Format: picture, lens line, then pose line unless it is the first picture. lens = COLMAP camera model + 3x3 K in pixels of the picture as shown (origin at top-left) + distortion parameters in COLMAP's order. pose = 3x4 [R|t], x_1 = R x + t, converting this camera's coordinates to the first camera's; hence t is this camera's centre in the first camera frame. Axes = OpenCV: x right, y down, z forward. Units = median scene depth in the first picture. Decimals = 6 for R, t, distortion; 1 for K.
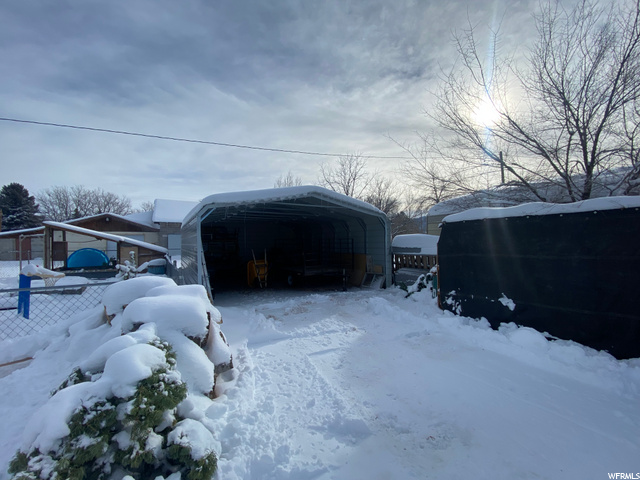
lens RADIAL K [[253.7, 0, 318.5], [0, 253.7, 243.3], [0, 0, 1]] dist [0.011760, -0.015814]
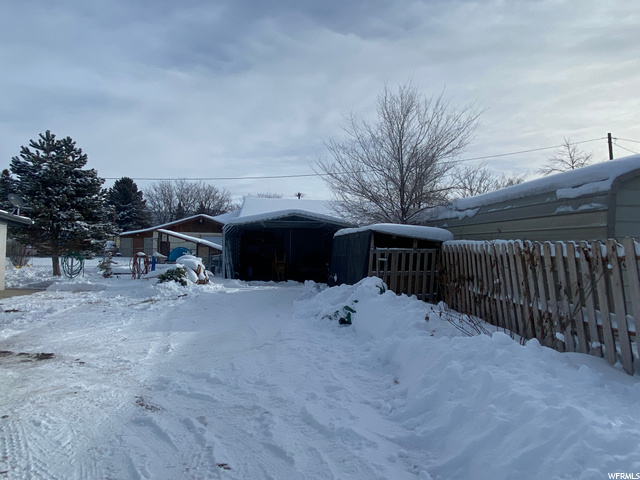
lens RADIAL K [[434.8, 0, 319.8], [0, 434.8, 245.5], [0, 0, 1]] dist [0.081612, -0.087199]
pose [[0.898343, 0.023293, -0.438677, 0.156102], [-0.028307, 0.999587, -0.004893, 0.000211], [0.438382, 0.016814, 0.898632, -0.155635]]
